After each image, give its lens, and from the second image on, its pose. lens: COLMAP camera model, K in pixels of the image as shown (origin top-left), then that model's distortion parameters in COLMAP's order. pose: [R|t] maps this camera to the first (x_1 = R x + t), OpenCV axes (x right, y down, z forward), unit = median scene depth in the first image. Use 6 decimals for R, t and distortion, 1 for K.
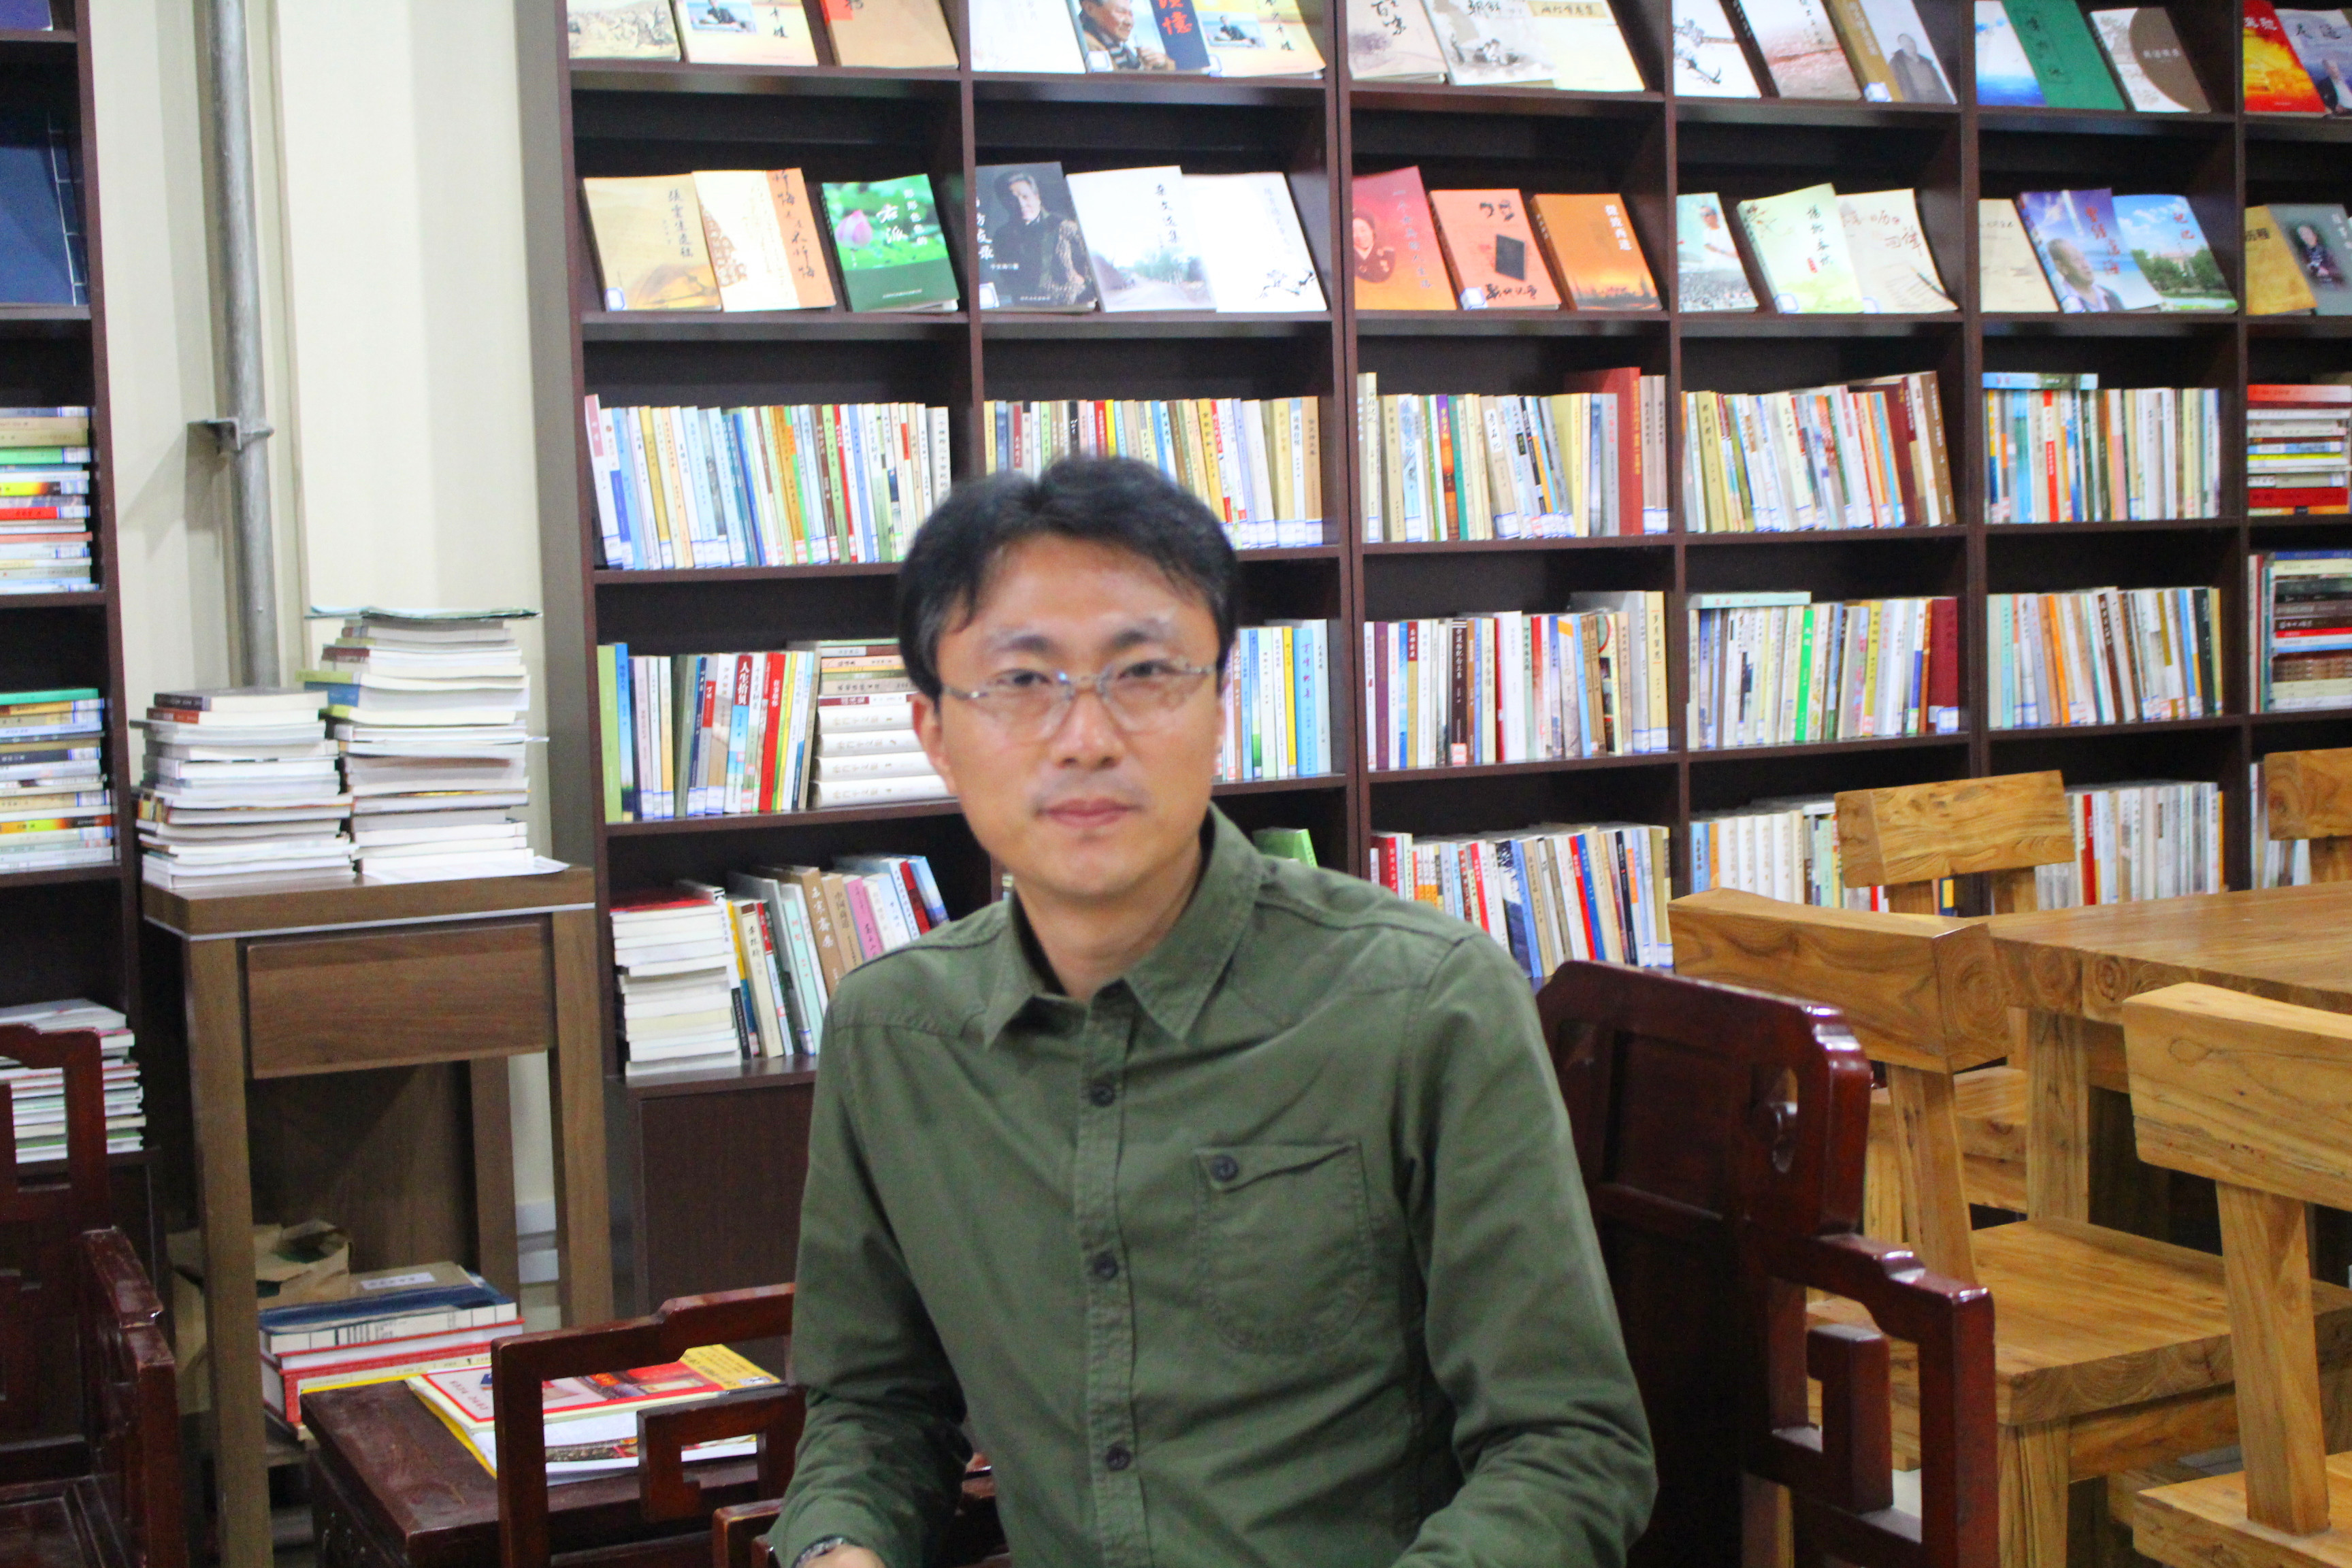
lens RADIAL K [[3321.2, 0, 1180.2], [0, 3321.2, 806.1], [0, 0, 1]] dist [-0.056348, 0.000000]
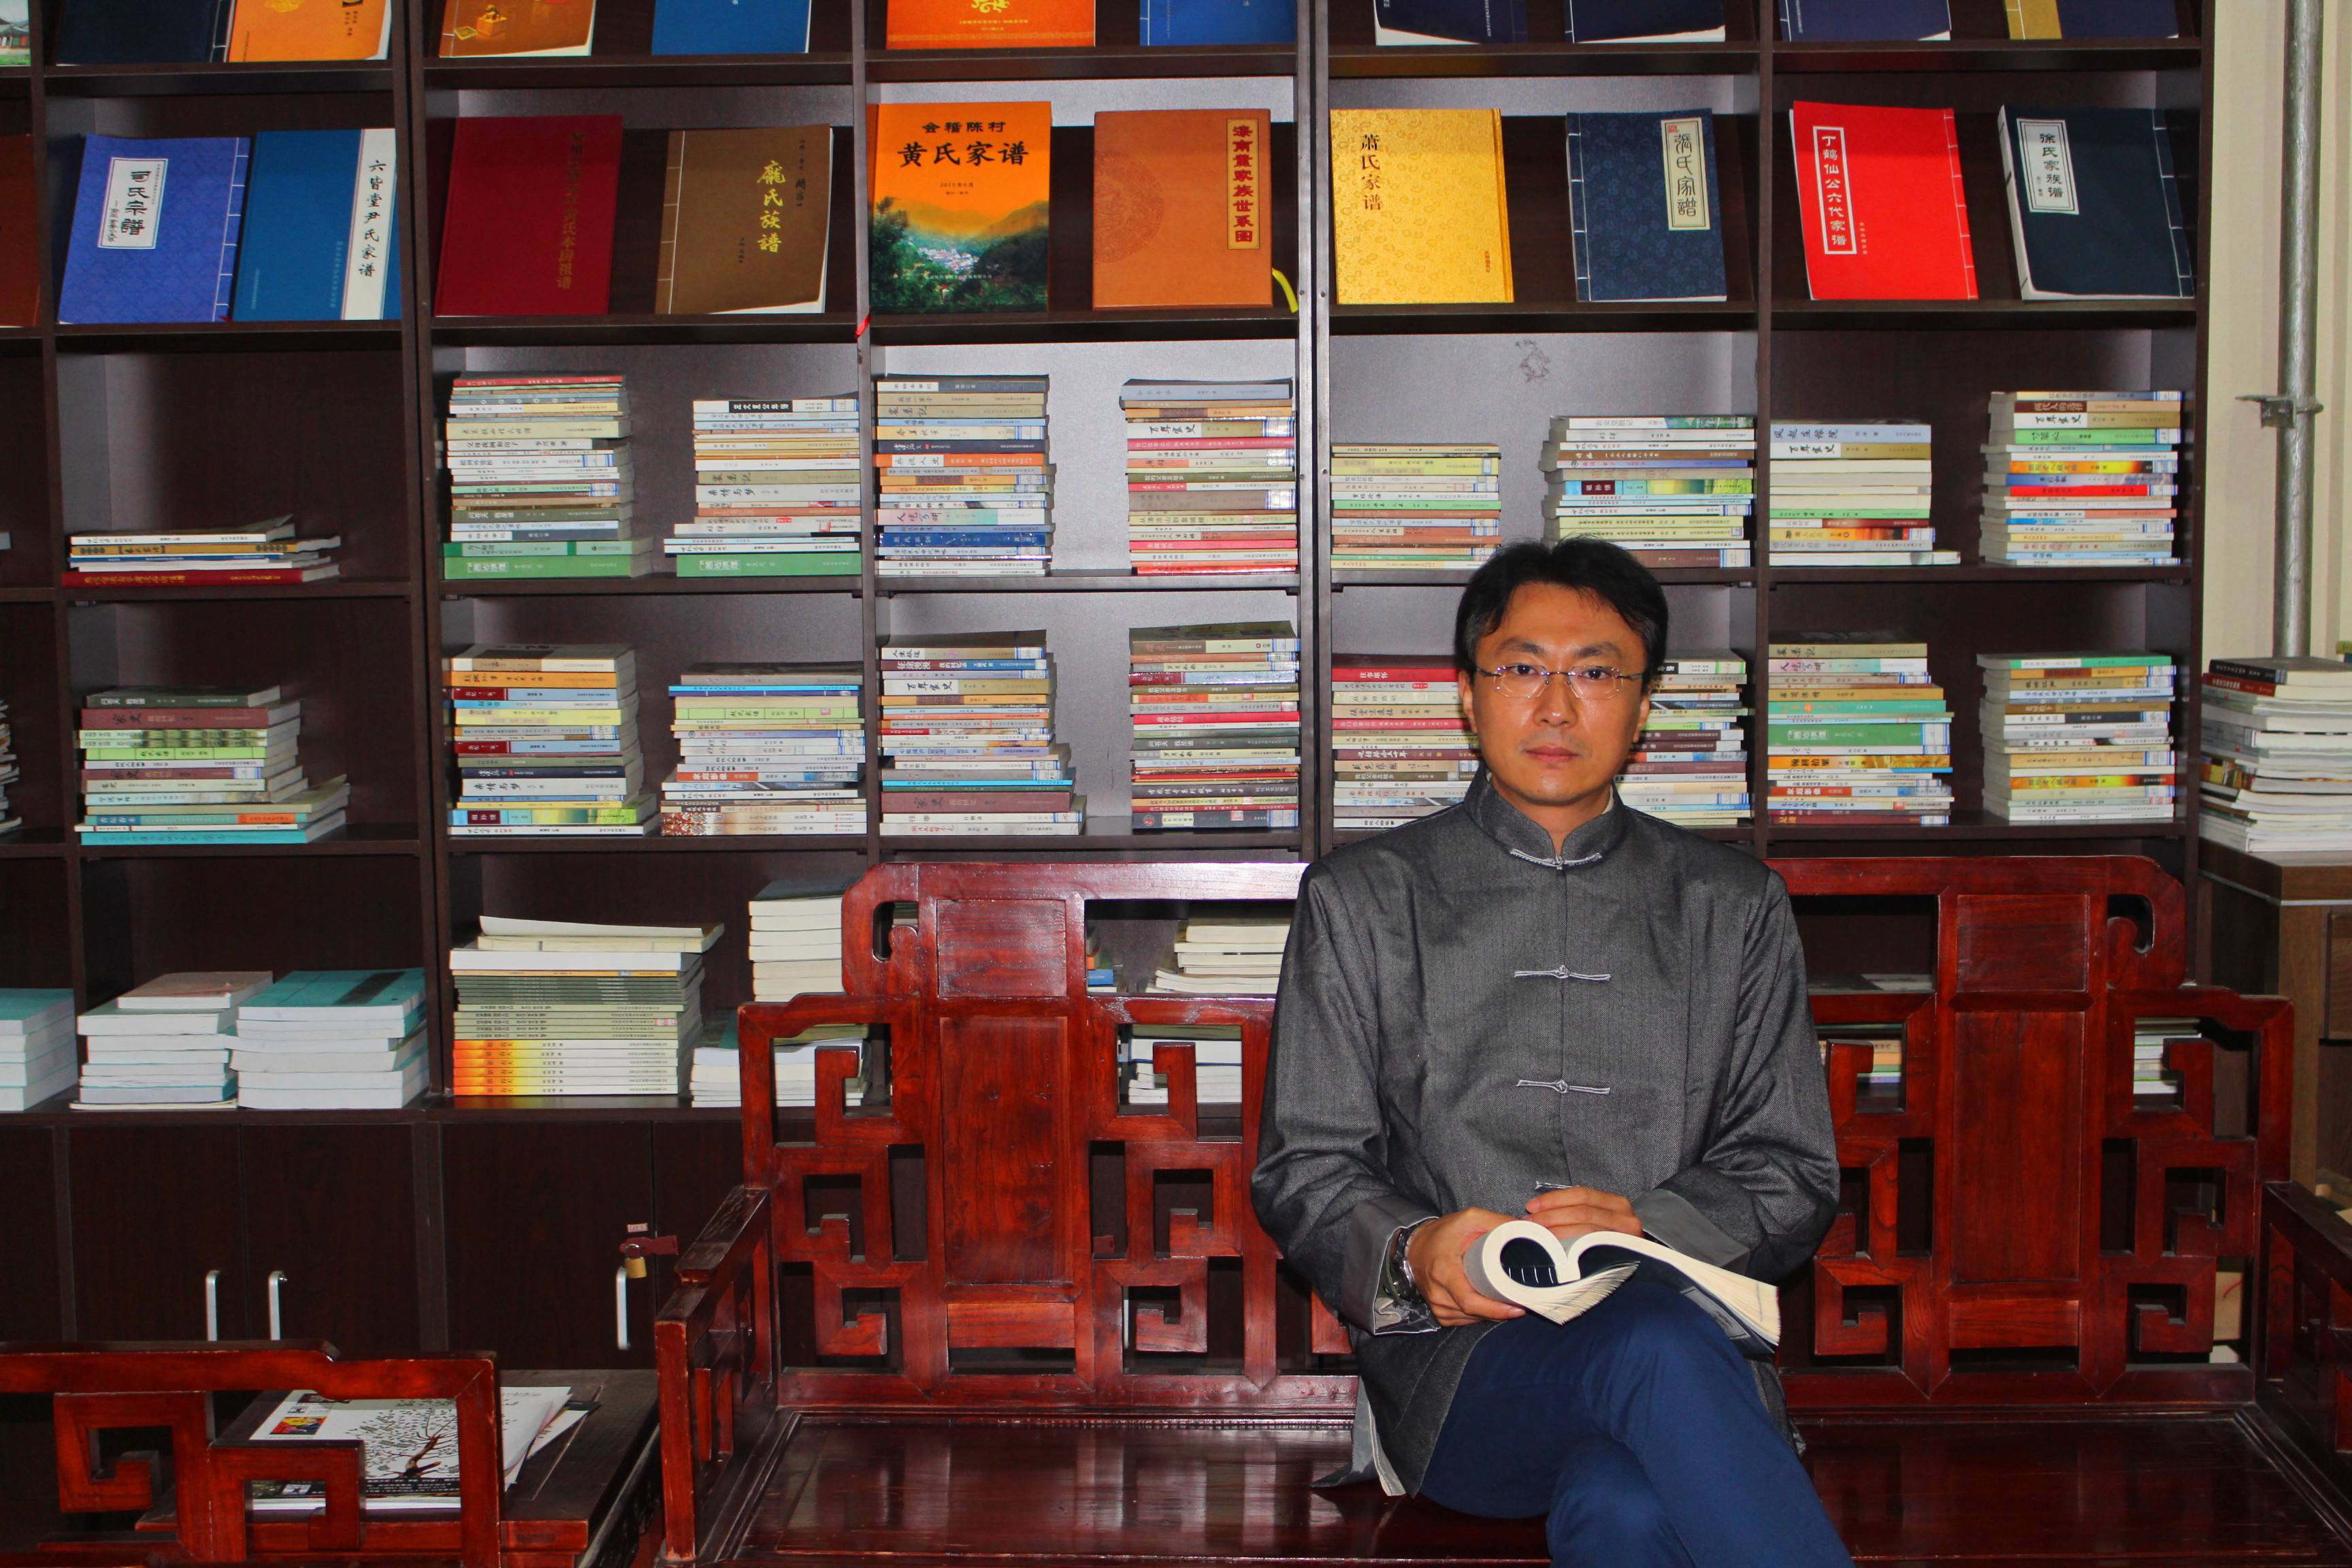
lens RADIAL K [[3503.6, 0, 1172.9], [0, 3503.6, 798.4], [0, 0, 1]] dist [-0.046595, 0.000000]
pose [[0.903892, 0.069609, -0.422059, -0.113666], [-0.053185, 0.997303, 0.050580, -0.023909], [0.424442, -0.023272, 0.905156, -0.127144]]
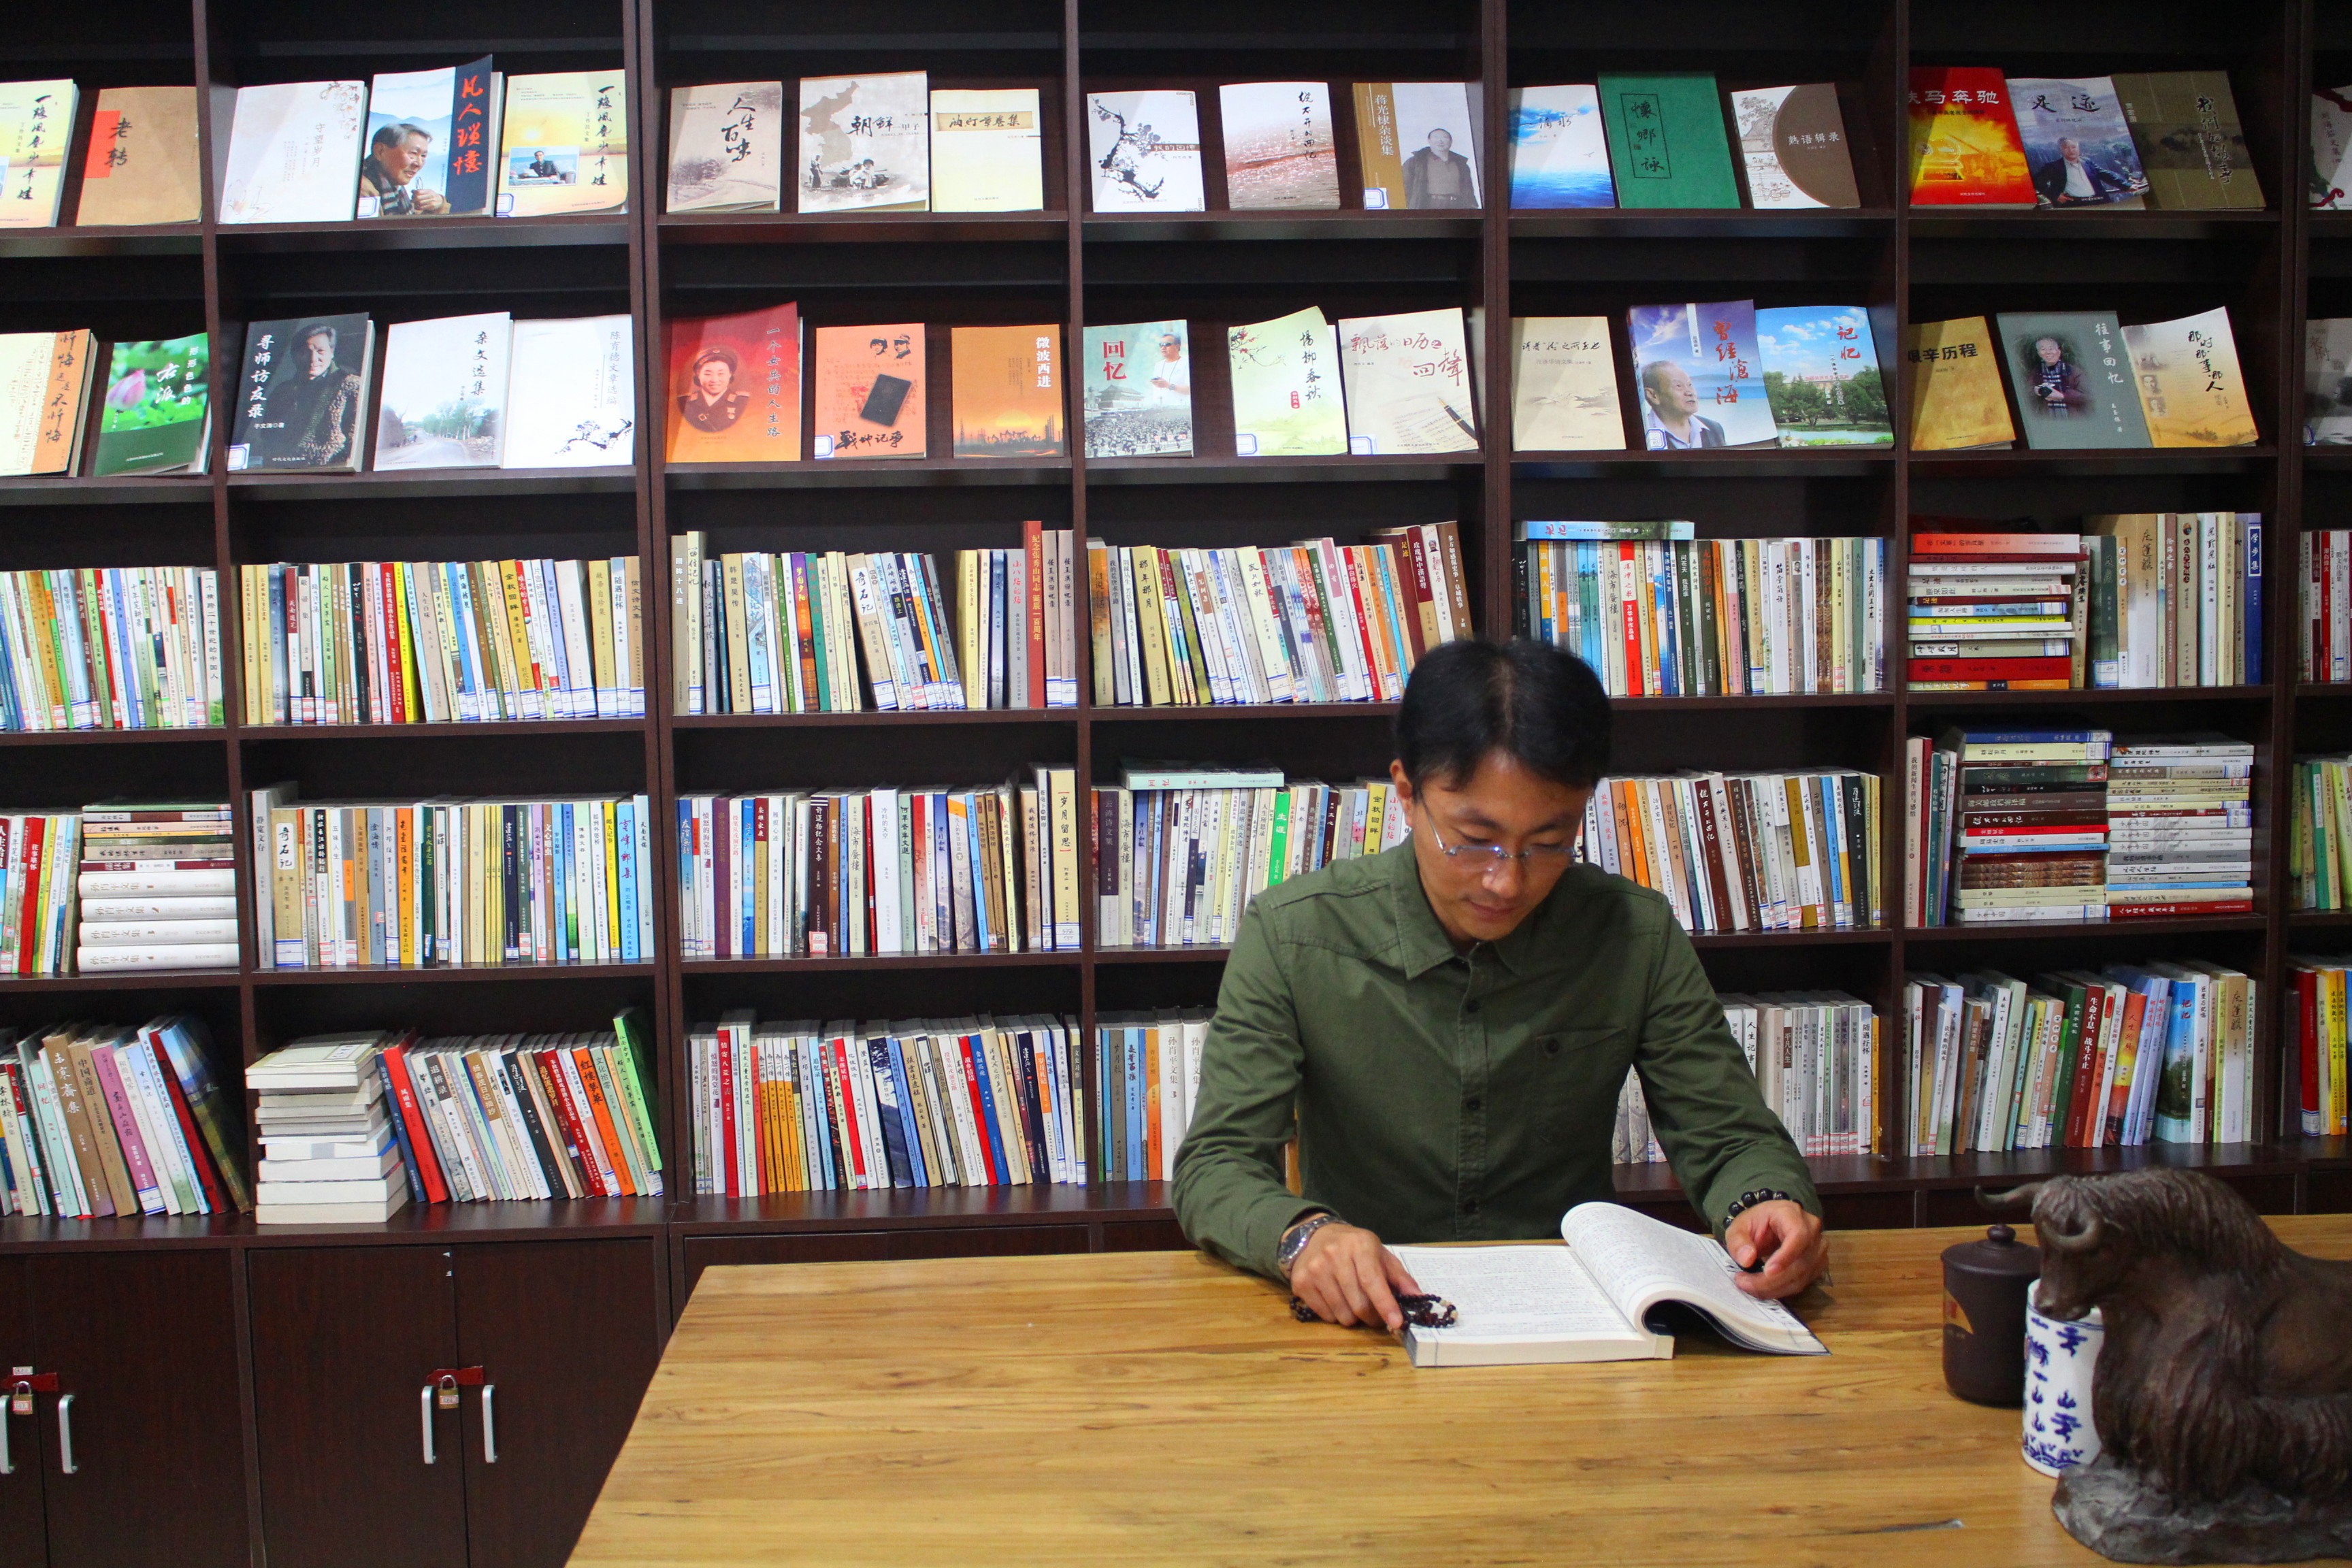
lens RADIAL K [[2673.3, 0, 1174.0], [0, 2673.3, 807.0], [0, 0, 1]] dist [-0.082995, 0.000000]
pose [[0.932462, 0.051946, -0.357515, 0.437617], [-0.043284, 0.998544, 0.032193, -0.081094], [0.358666, -0.014544, 0.933353, 0.345339]]
